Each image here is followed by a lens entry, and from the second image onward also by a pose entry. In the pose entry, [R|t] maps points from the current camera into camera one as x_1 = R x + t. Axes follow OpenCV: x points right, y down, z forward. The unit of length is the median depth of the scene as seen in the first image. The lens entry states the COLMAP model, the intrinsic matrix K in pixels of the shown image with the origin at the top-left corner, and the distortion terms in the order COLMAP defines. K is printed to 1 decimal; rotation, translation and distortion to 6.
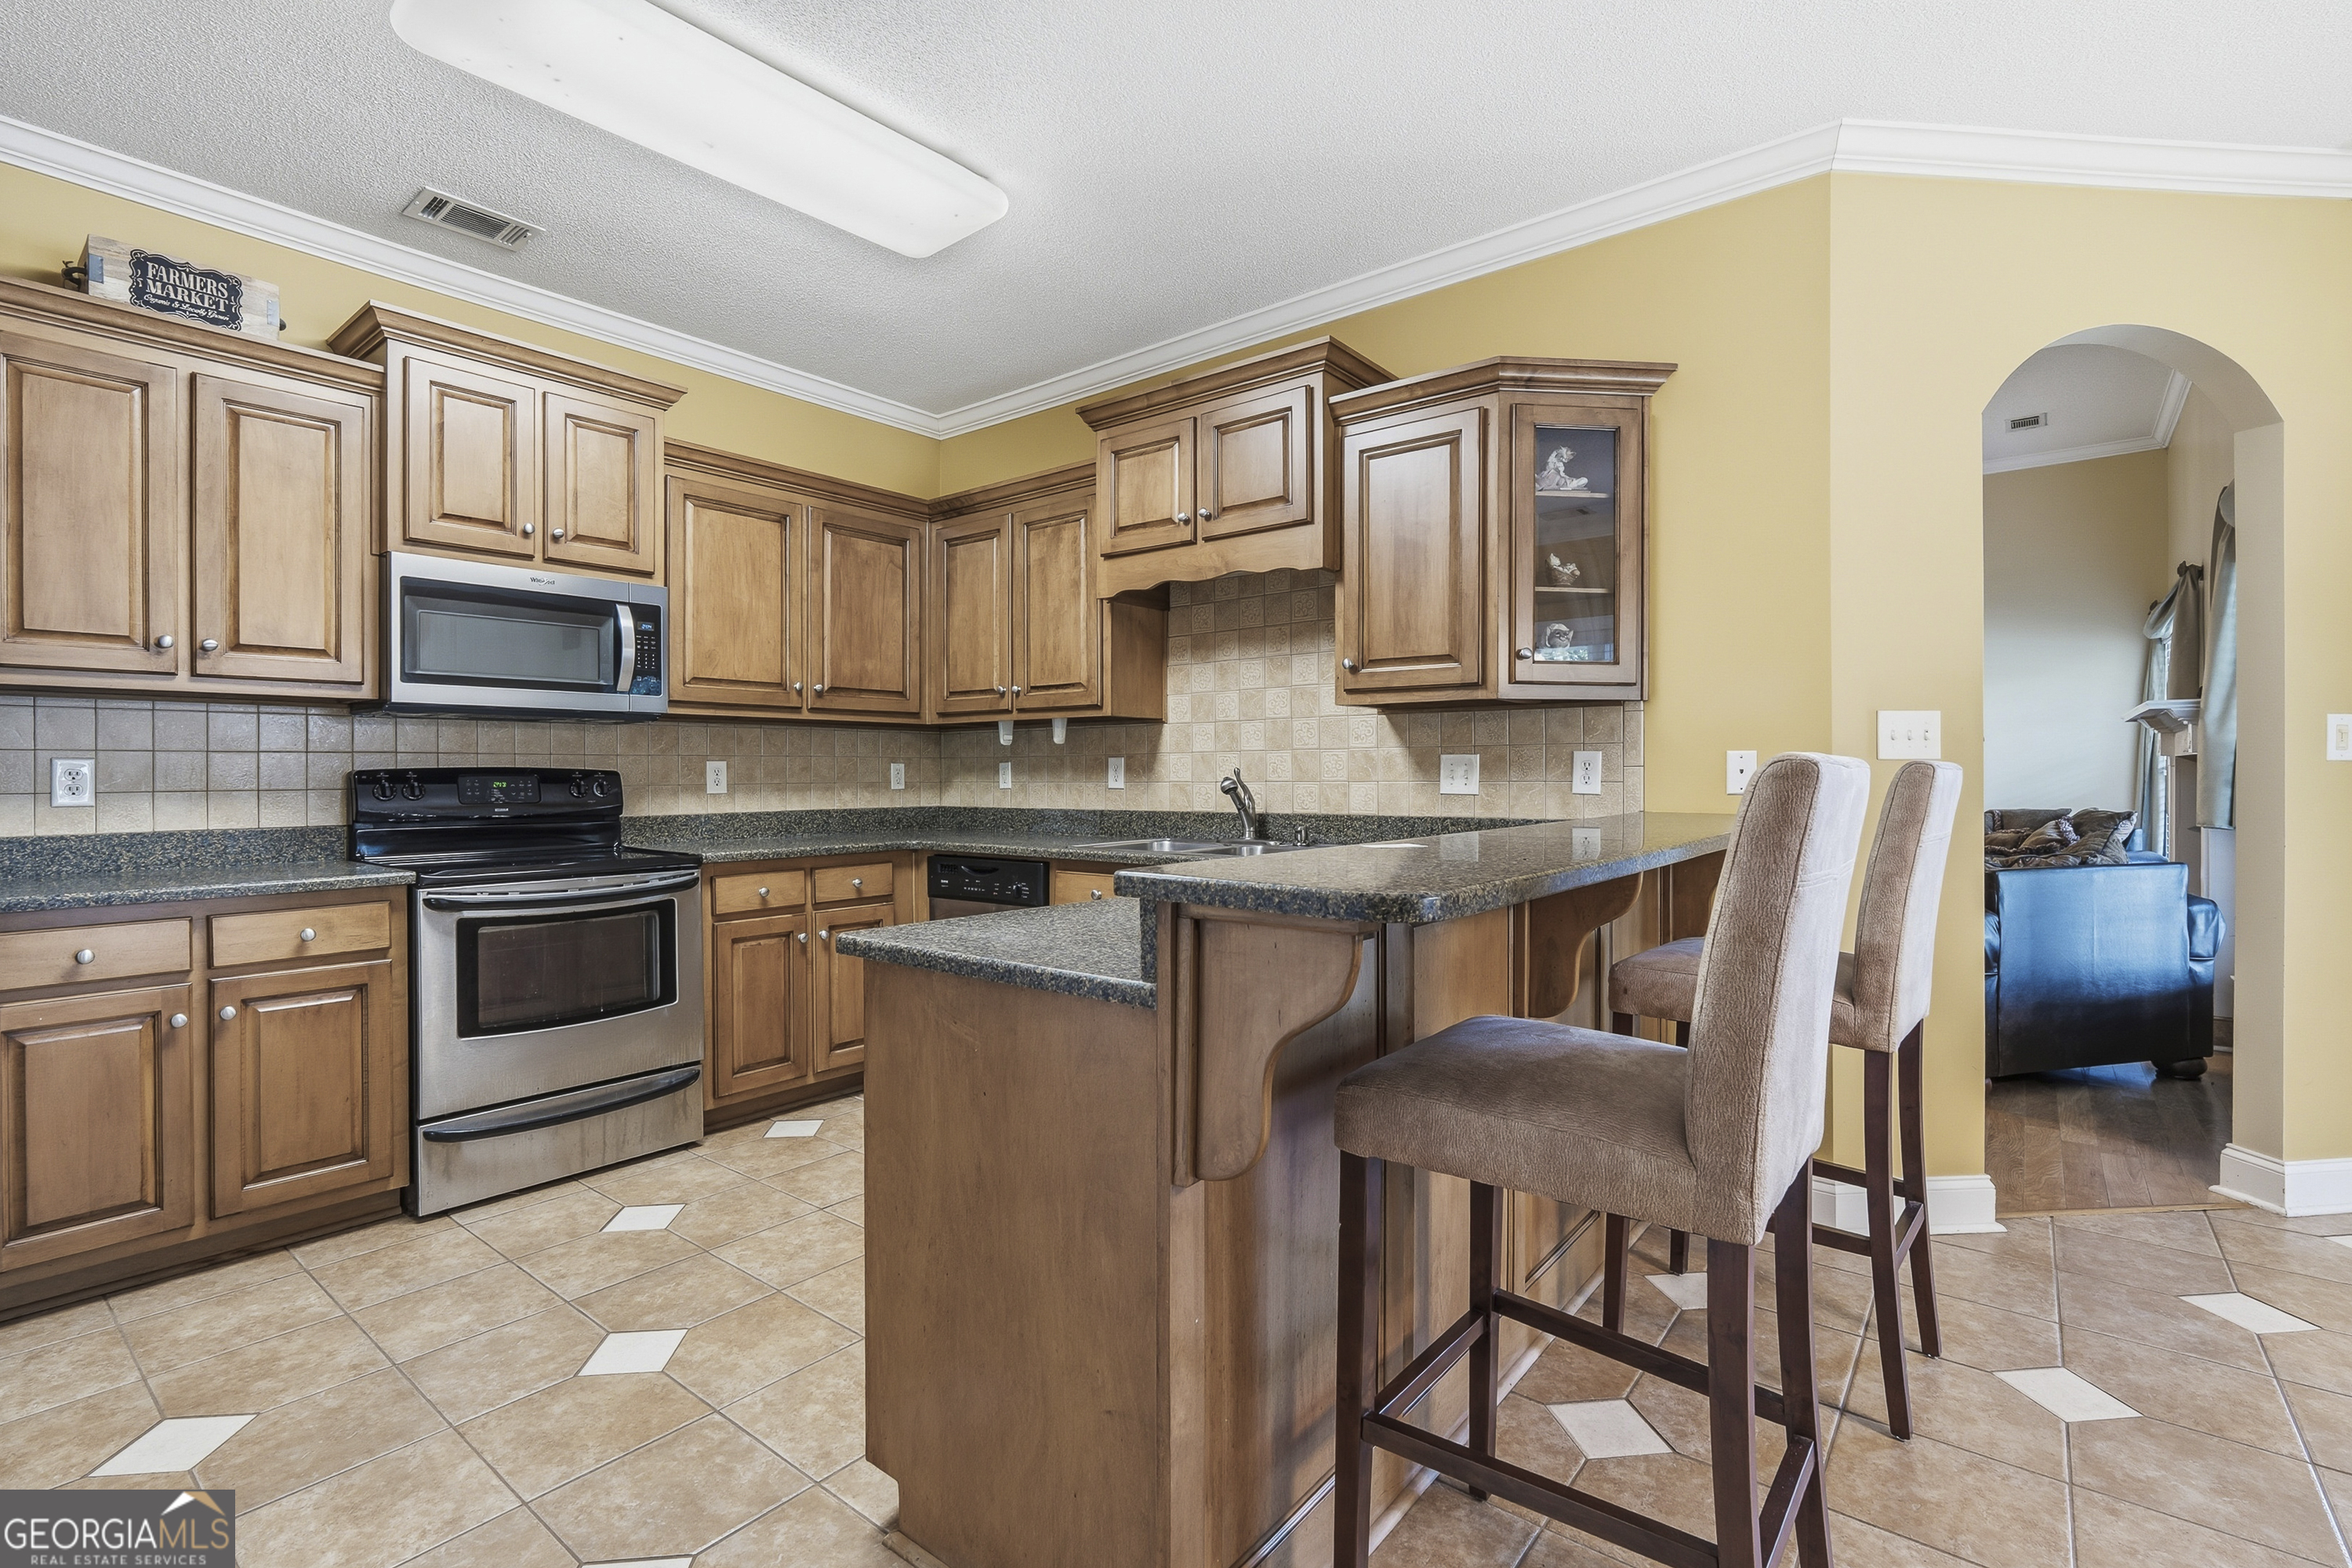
lens RADIAL K [[1069.3, 0, 1173.4], [0, 1069.3, 779.7], [0, 0, 1]] dist [-0.010837, 0.001285]
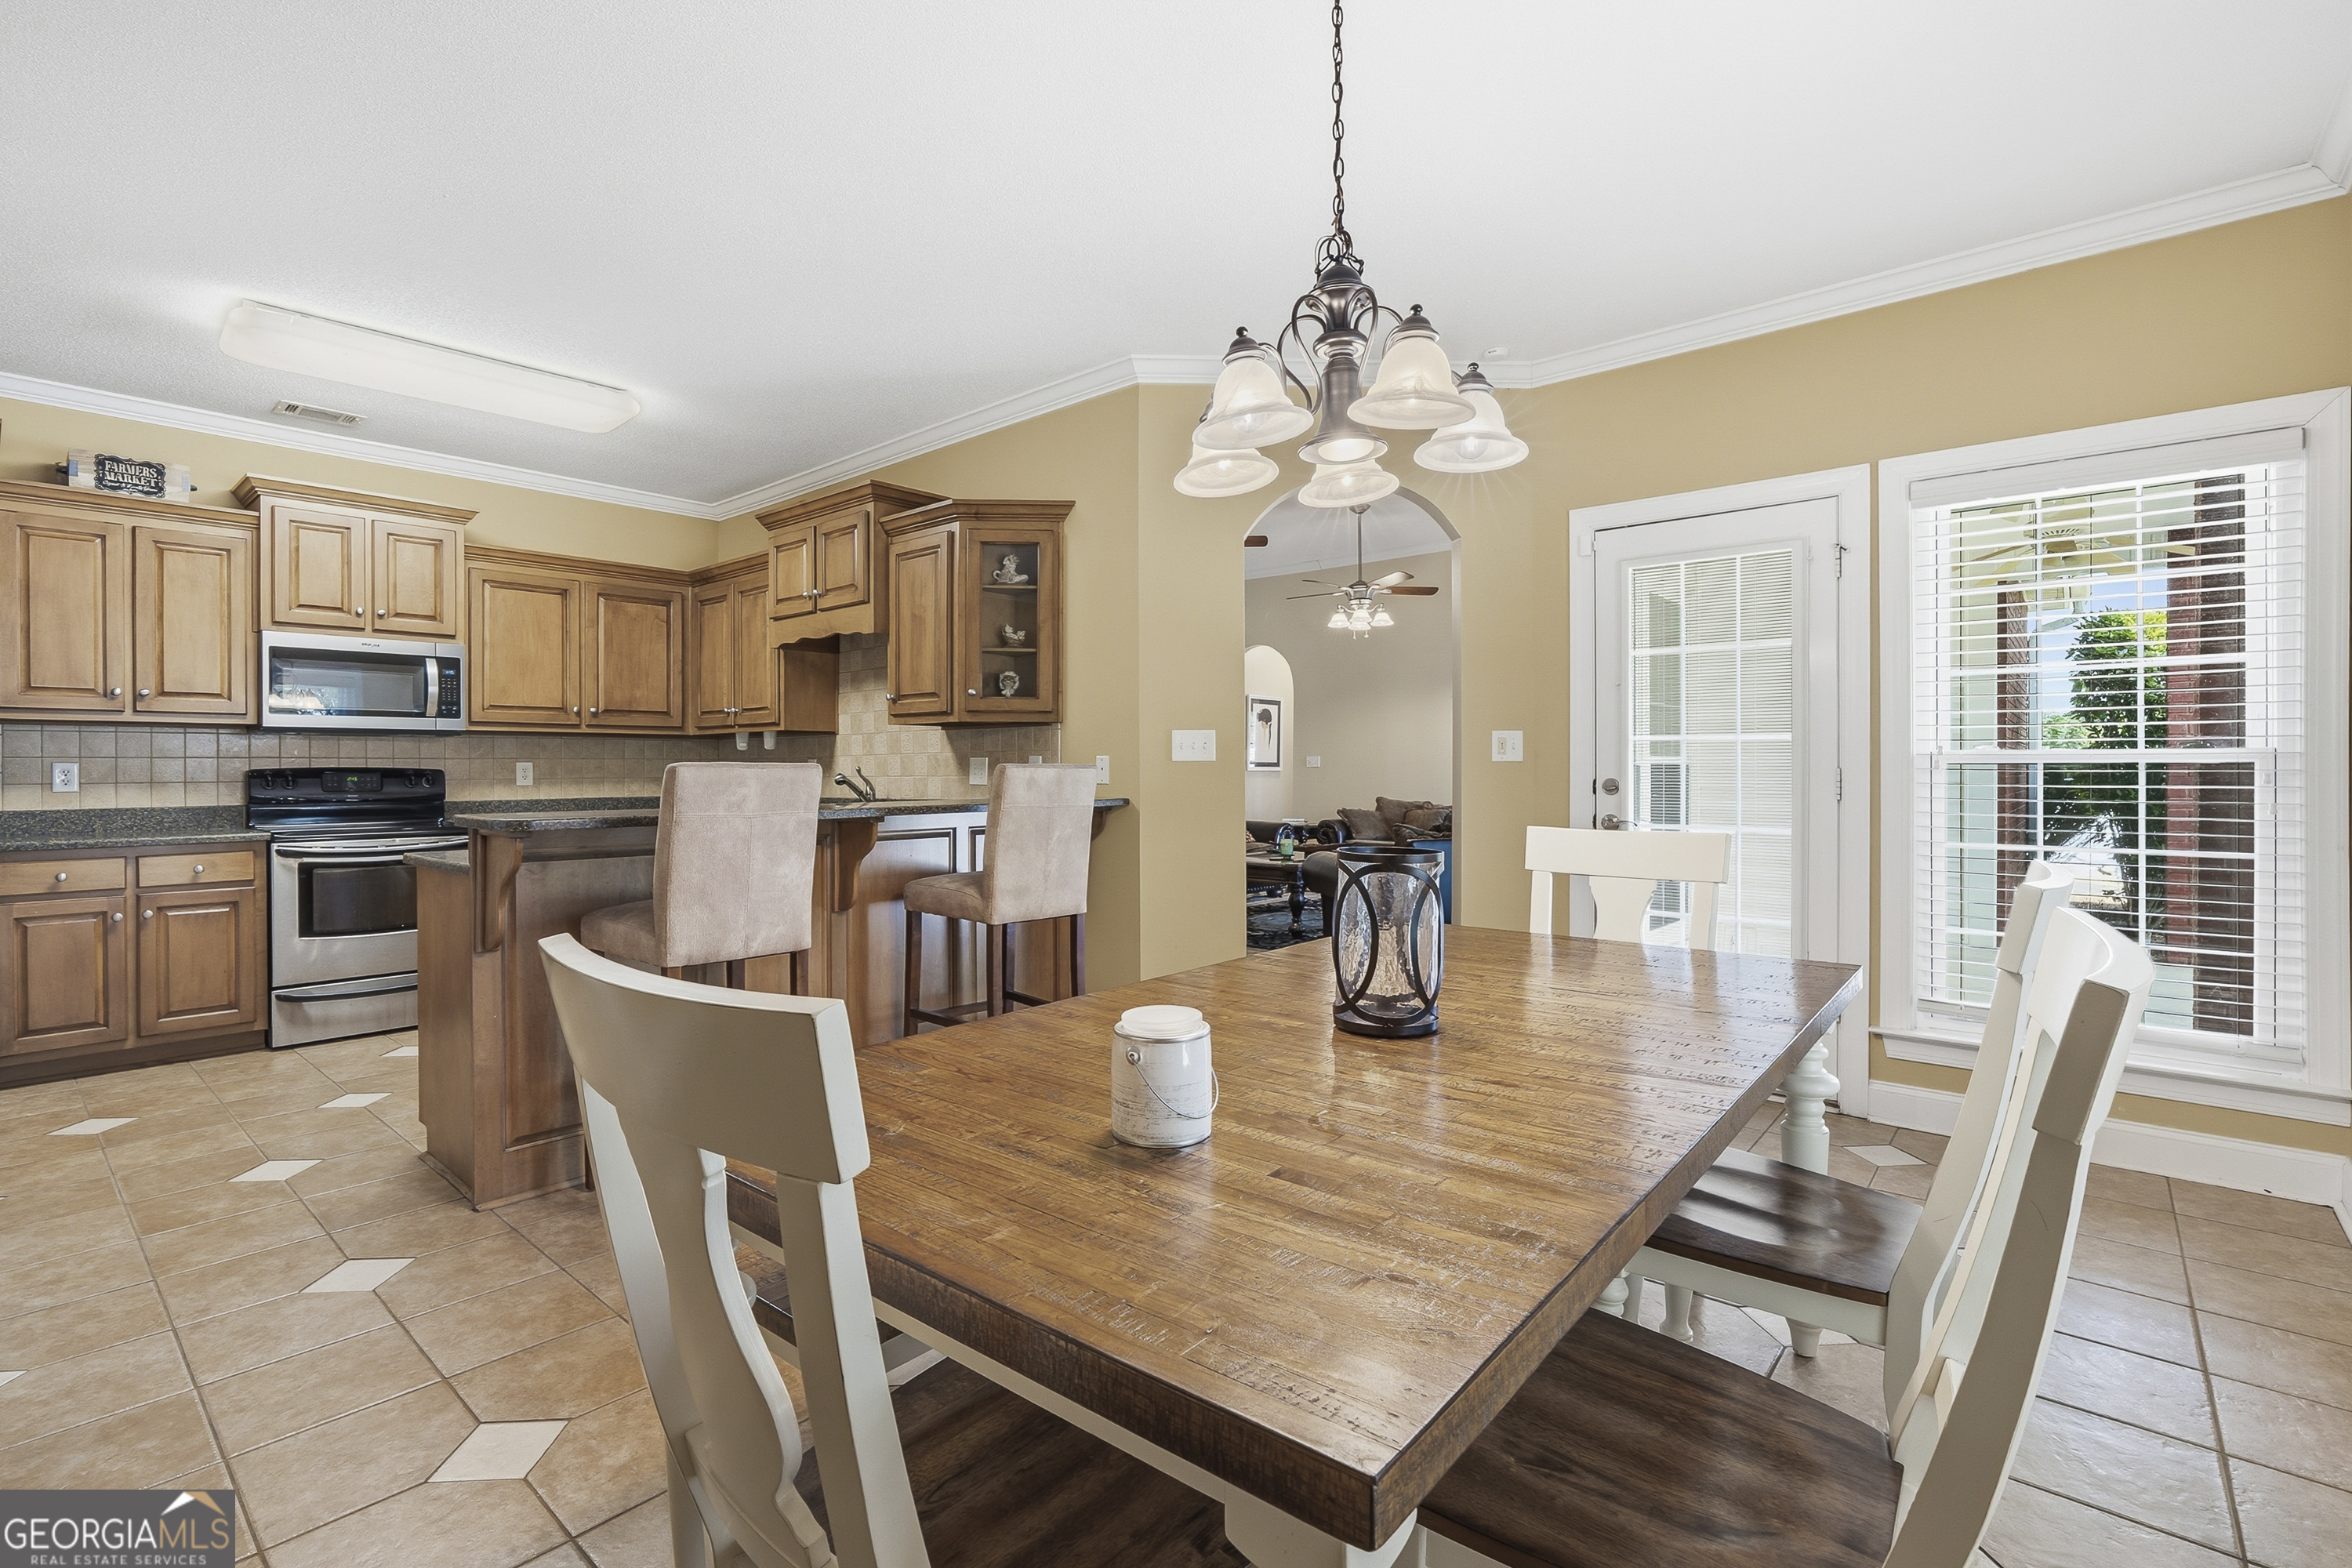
lens RADIAL K [[1069.3, 0, 1180.4], [0, 1069.3, 777.5], [0, 0, 1]] dist [-0.010837, 0.001285]
pose [[0.999224, -0.000791, -0.039371, 0.673709], [0.000851, 0.999998, 0.001520, 0.001701], [0.039370, -0.001552, 0.999224, -0.510191]]
